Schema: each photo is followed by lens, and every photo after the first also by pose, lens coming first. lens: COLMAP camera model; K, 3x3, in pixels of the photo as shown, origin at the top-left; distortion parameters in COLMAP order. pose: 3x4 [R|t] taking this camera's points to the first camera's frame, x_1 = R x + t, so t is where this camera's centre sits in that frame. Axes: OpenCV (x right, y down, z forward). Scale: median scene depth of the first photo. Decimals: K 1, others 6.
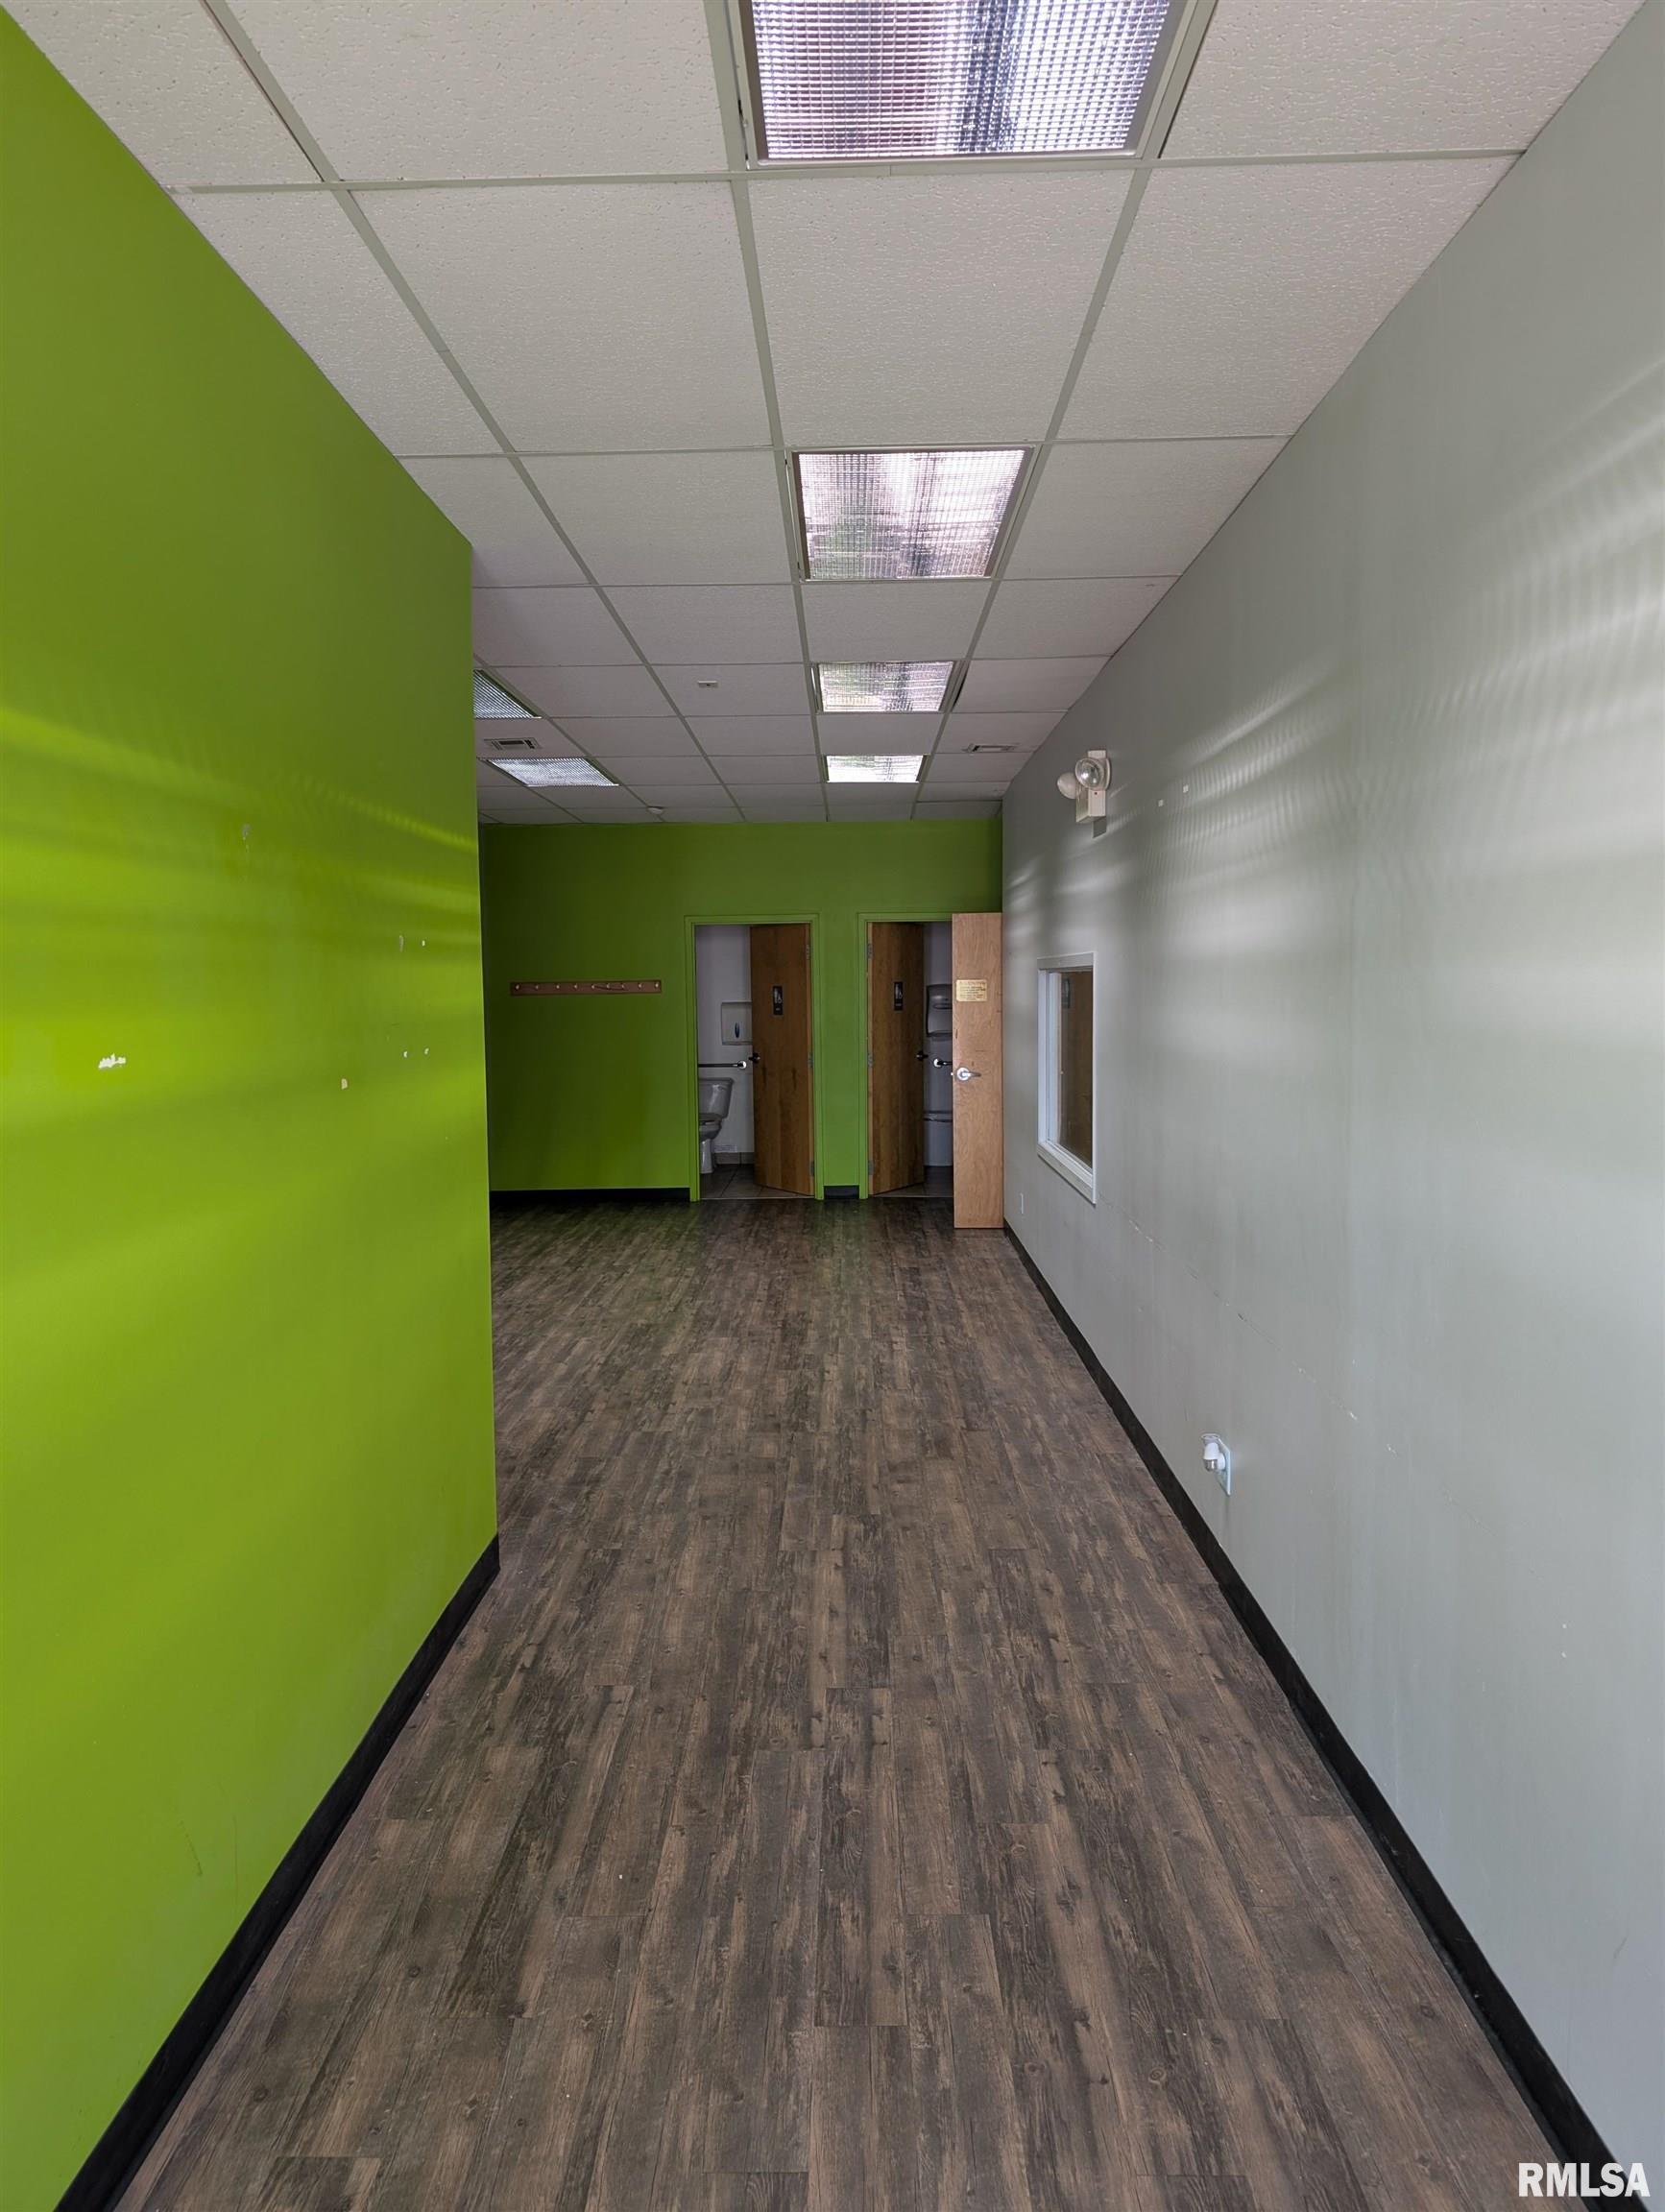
lens RADIAL K [[1609.5, 0, 832.5], [0, 1609.5, 1106.0], [0, 0, 1]] dist [0.035420, -0.002638]
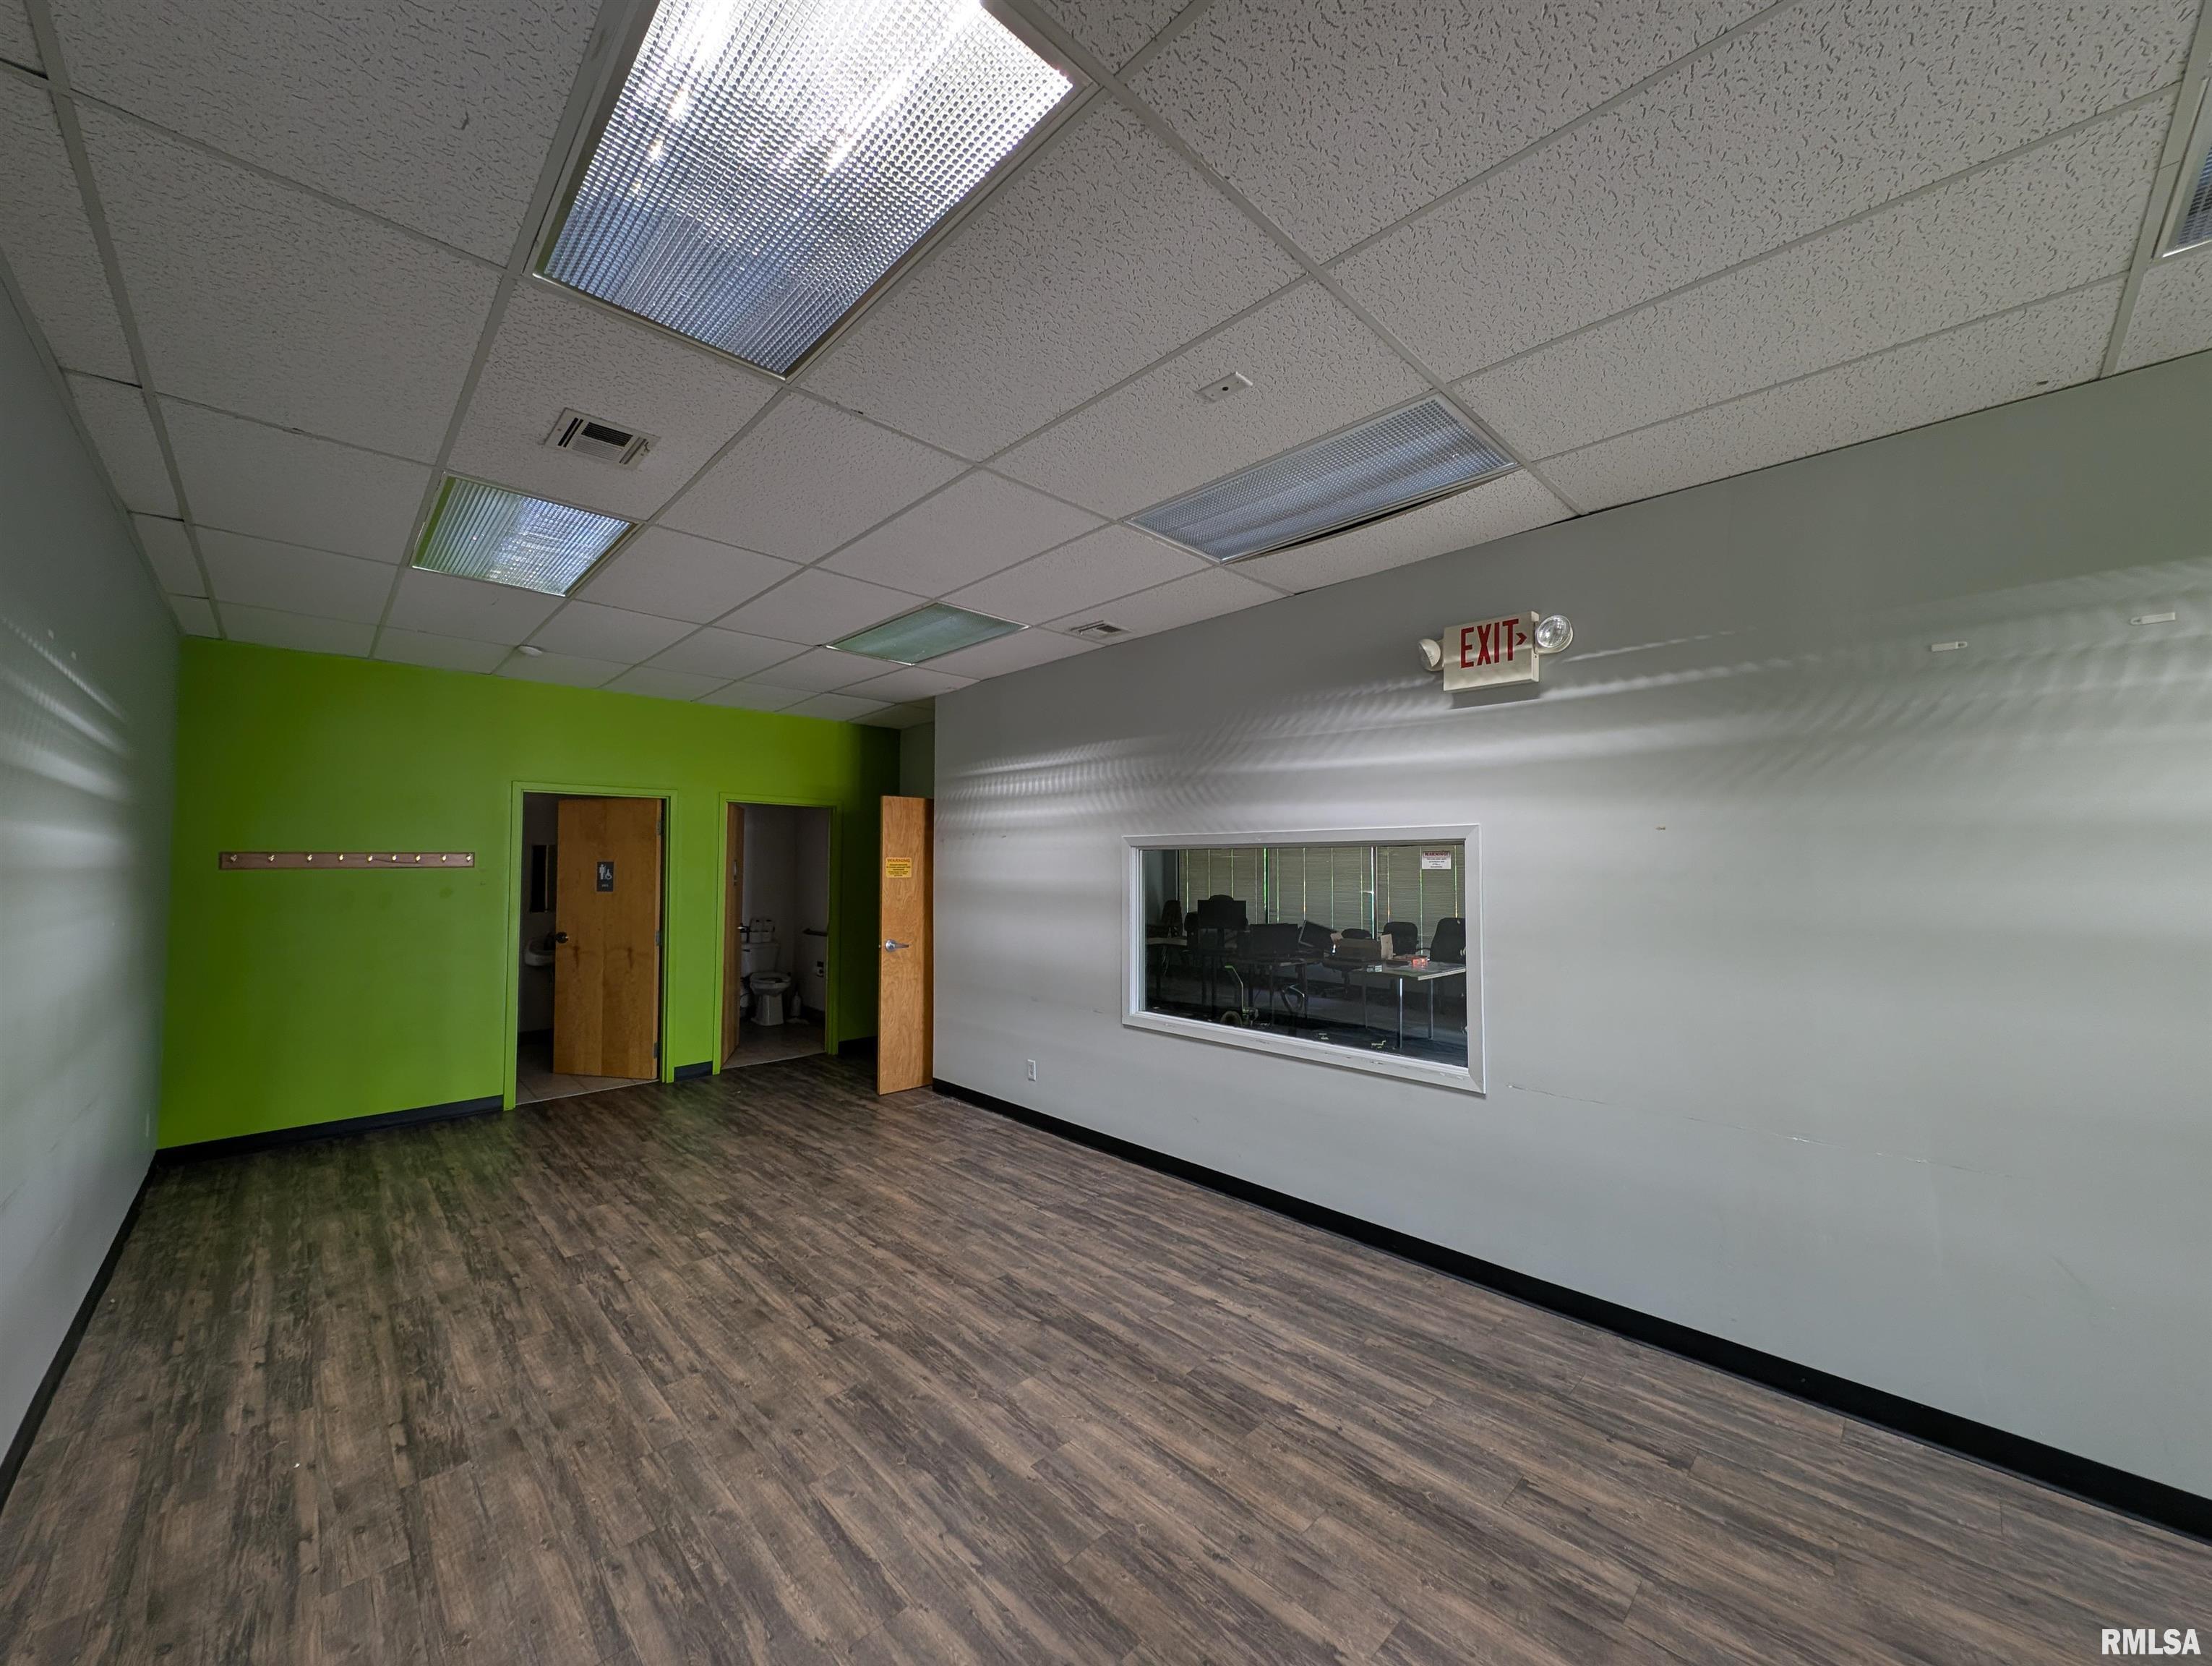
lens RADIAL K [[831.3, 0, 1109.3], [0, 831.3, 826.8], [0, 0, 1]] dist [0.000464, -0.000257]
pose [[0.698266, 0.045590, 0.714386, -0.204264], [0.046347, 0.992997, -0.108671, -0.030153], [-0.714337, 0.108991, 0.691262, 0.486362]]
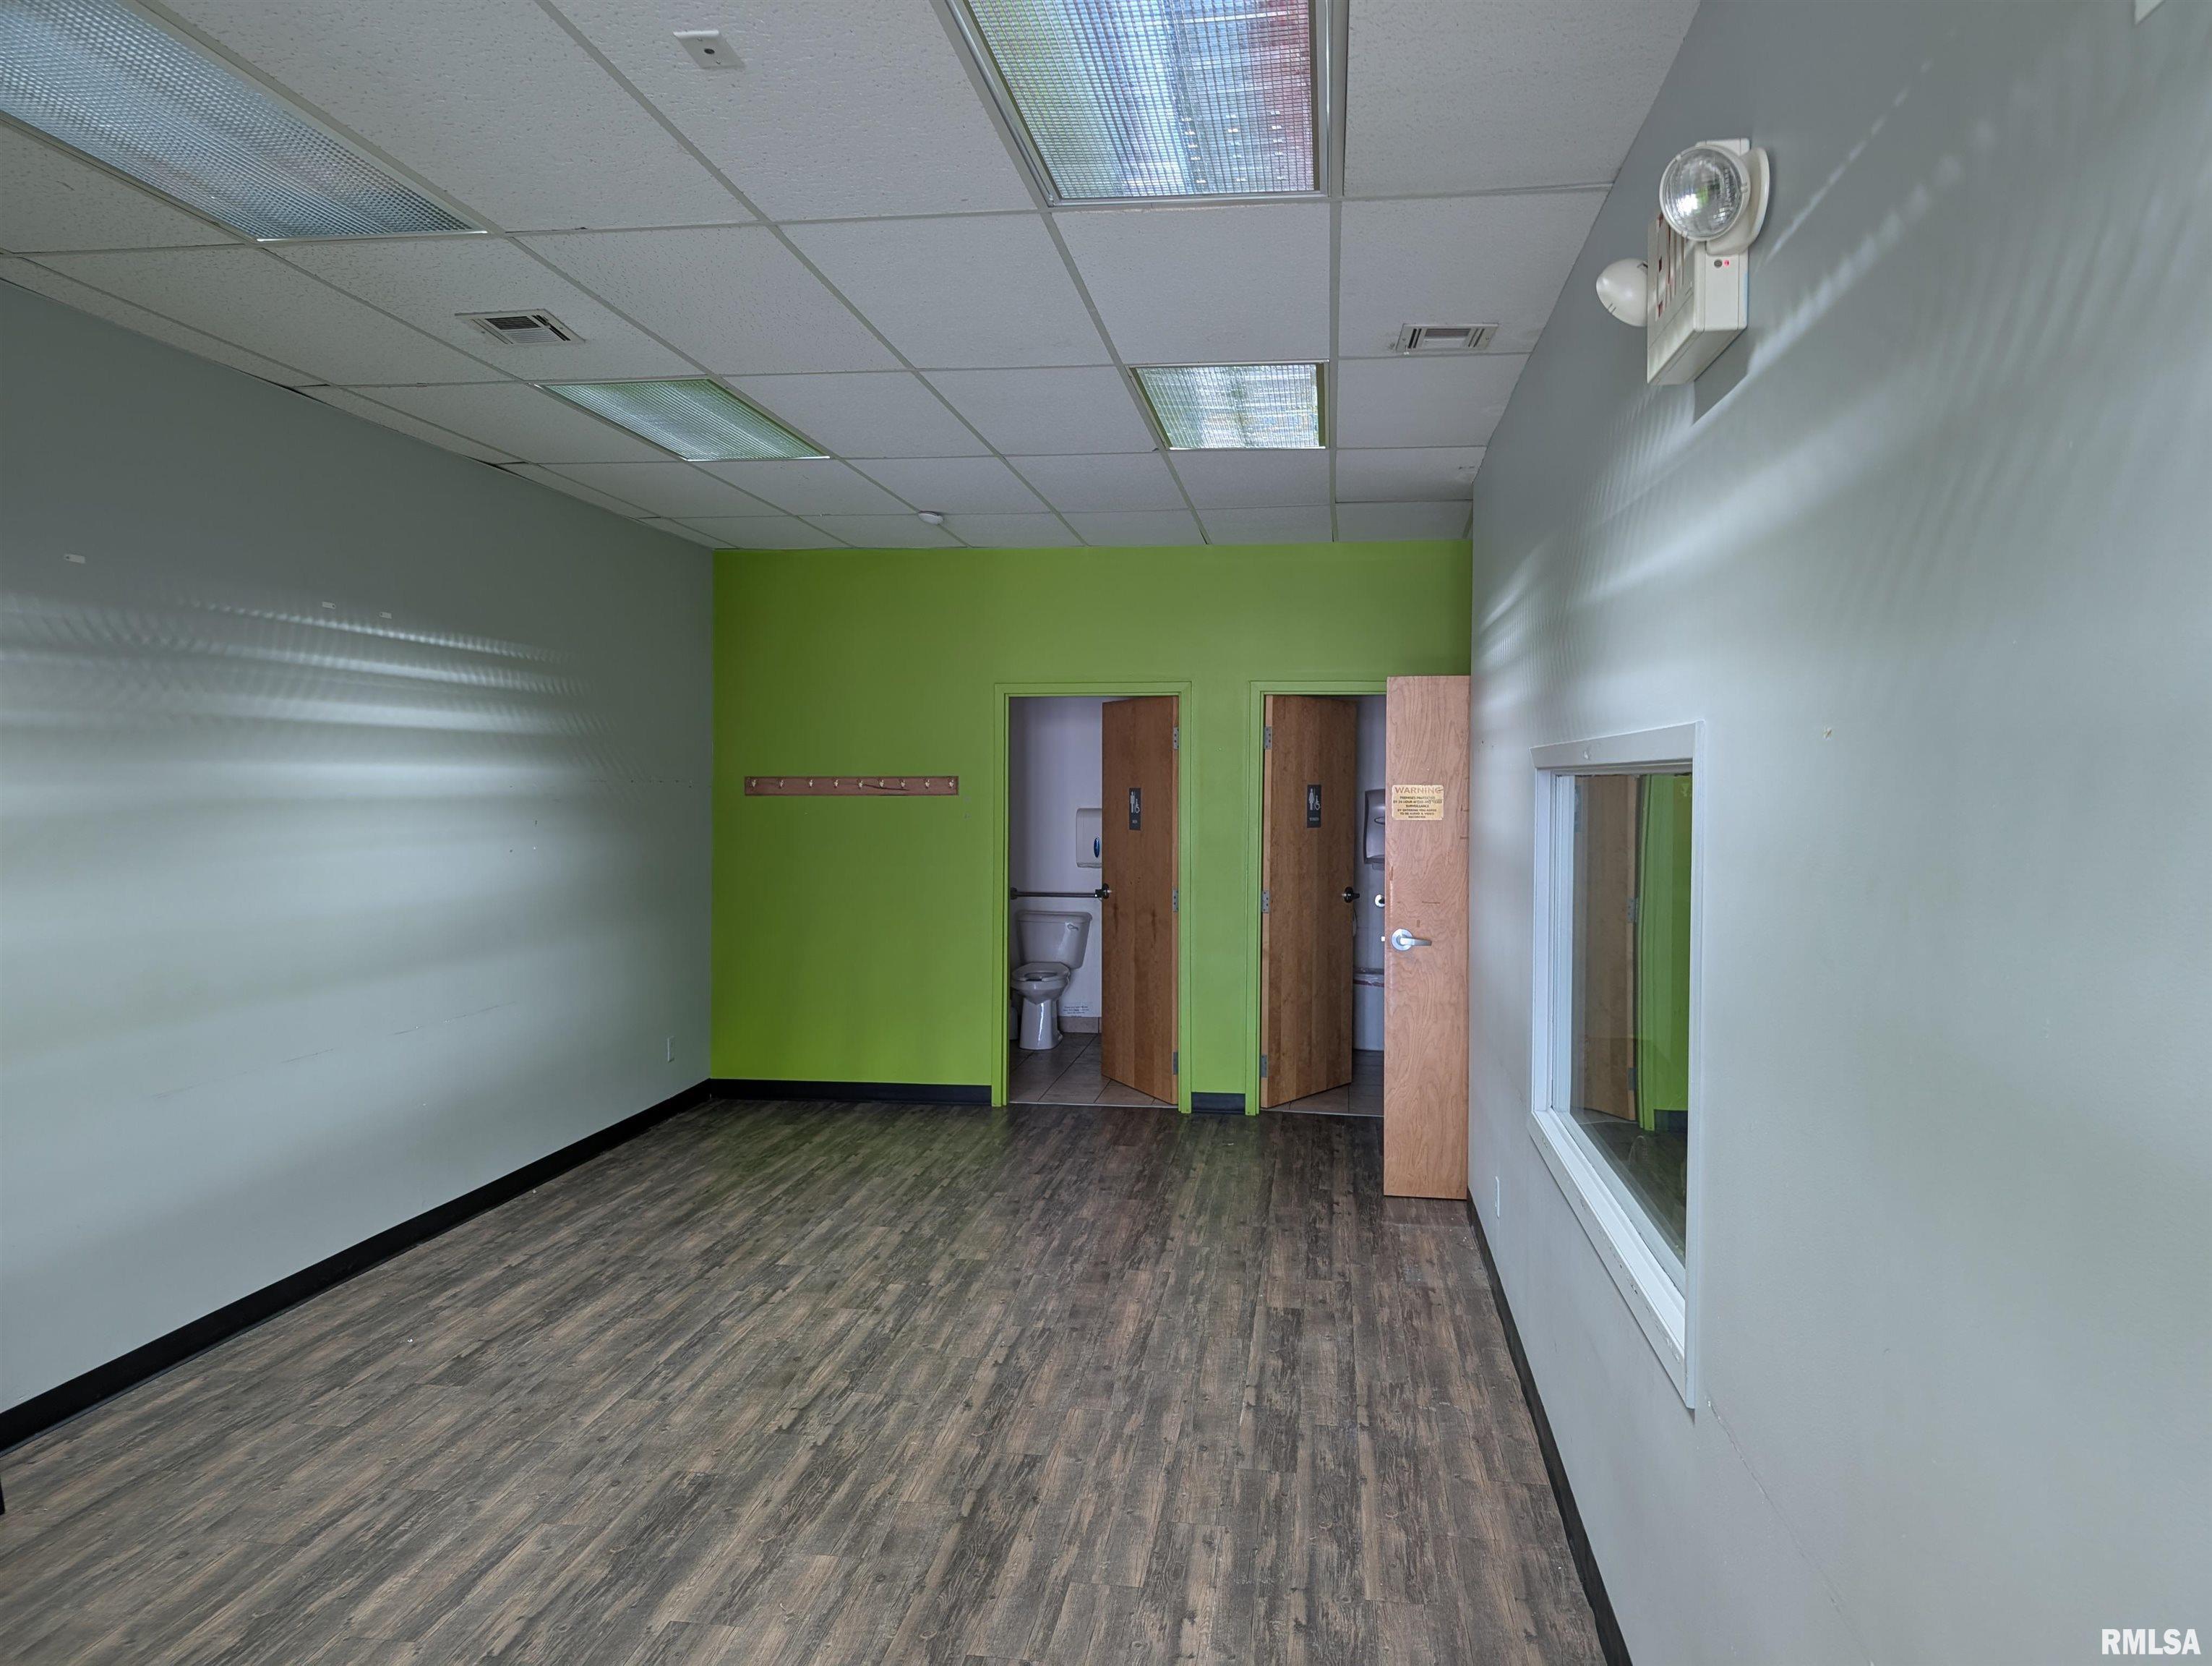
lens RADIAL K [[1609.6, 0, 1099.0], [0, 1609.6, 806.8], [0, 0, 1]] dist [0.035420, -0.002638]
pose [[0.991073, 0.020189, -0.131784, 0.045384], [-0.027887, 0.997994, -0.056835, -0.030855], [0.130372, 0.060003, 0.989648, 0.367690]]
